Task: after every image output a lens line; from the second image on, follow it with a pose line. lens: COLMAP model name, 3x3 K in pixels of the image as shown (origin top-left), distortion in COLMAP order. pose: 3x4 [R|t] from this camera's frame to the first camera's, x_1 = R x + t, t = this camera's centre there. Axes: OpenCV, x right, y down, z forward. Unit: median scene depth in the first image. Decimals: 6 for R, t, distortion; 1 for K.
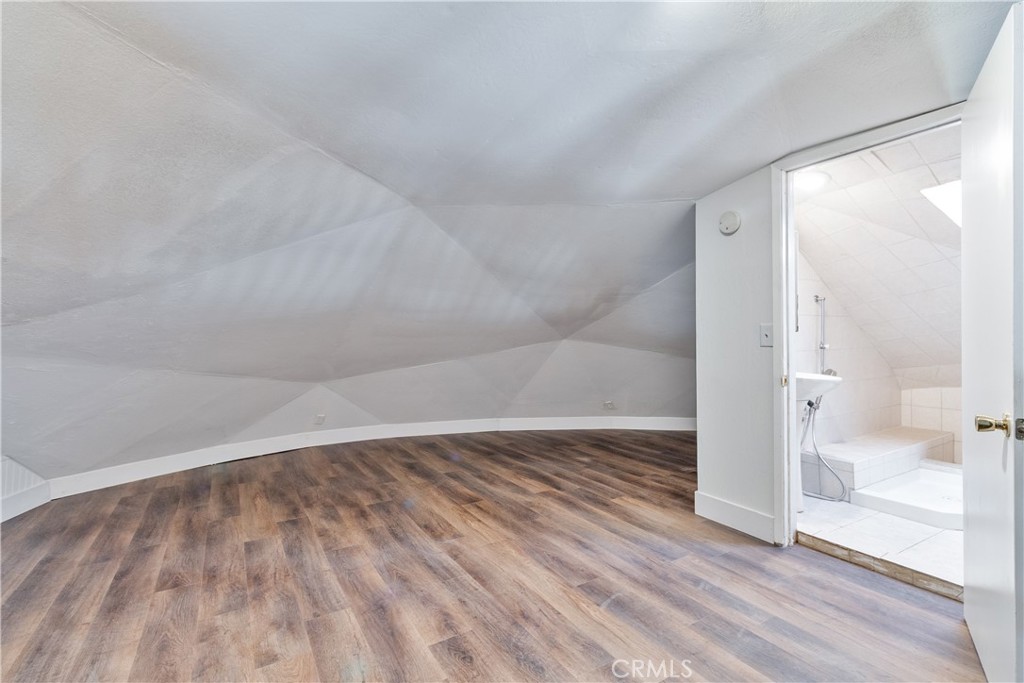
lens RADIAL K [[479.0, 0, 515.6], [0, 479.0, 333.7], [0, 0, 1]] dist [0.001127, 0.000056]
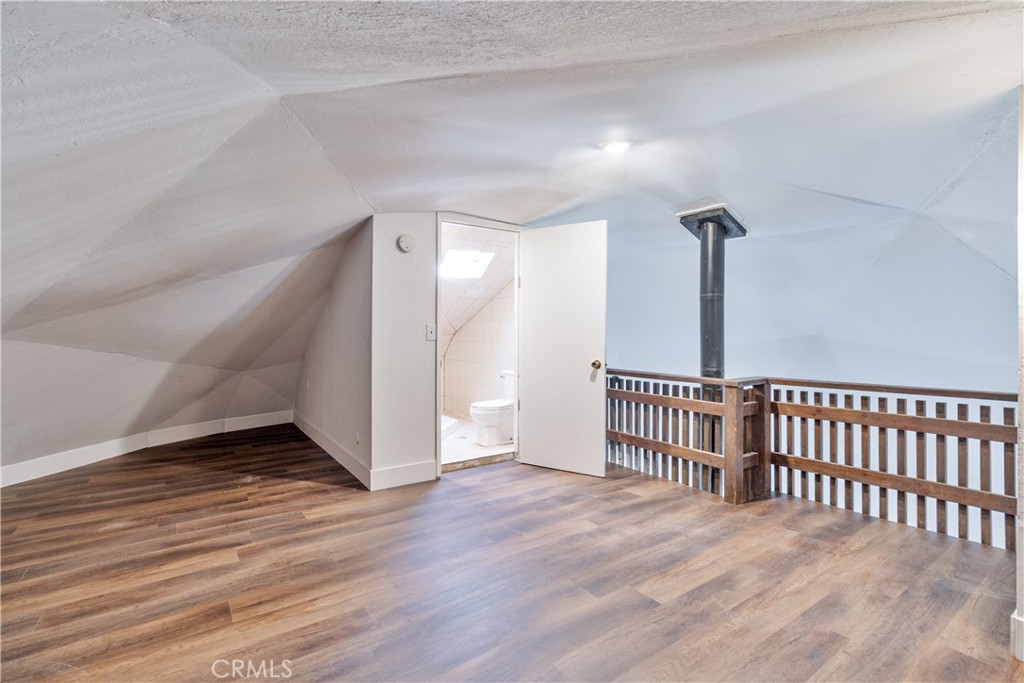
lens RADIAL K [[479.0, 0, 515.6], [0, 479.0, 333.7], [0, 0, 1]] dist [0.001127, 0.000056]
pose [[-0.080045, 0.001469, 0.996790, -0.750021], [-0.006422, 0.999977, -0.001990, 0.005923], [-0.996771, -0.006560, -0.080034, 0.729892]]
